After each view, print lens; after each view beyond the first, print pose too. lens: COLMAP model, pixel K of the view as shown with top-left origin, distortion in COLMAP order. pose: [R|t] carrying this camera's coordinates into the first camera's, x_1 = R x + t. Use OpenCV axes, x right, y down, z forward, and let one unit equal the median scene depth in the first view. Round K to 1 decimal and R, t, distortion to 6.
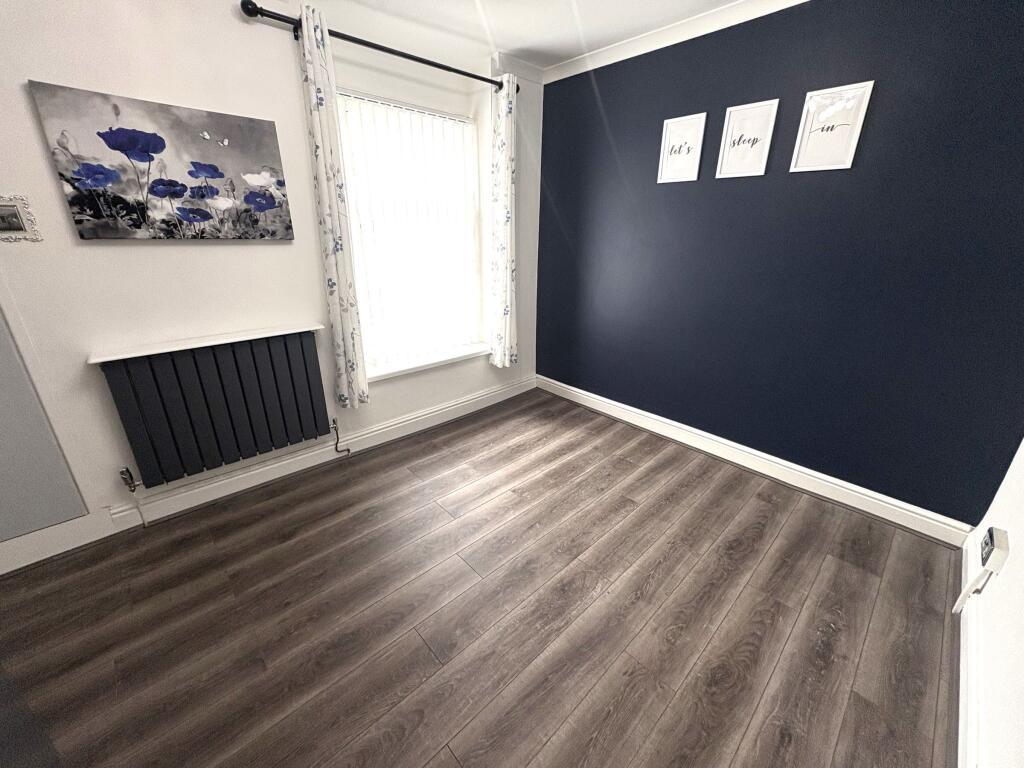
lens RADIAL K [[406.4, 0, 512.4], [0, 406.4, 383.8], [0, 0, 1]] dist [-0.006856, 0.001717]
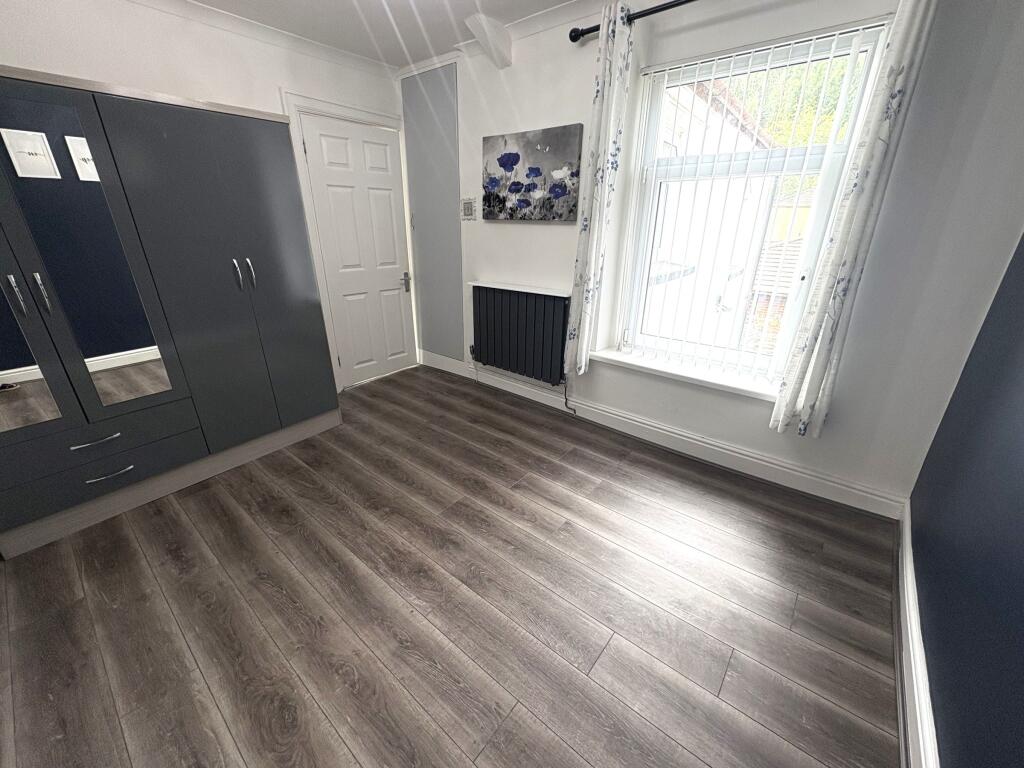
lens RADIAL K [[406.4, 0, 511.1], [0, 406.4, 383.2], [0, 0, 1]] dist [-0.006856, 0.001717]
pose [[0.124352, 0.362253, -0.923748, 0.867788], [-0.355101, 0.885561, 0.299475, -0.264981], [0.926520, 0.290783, 0.238757, 0.804161]]
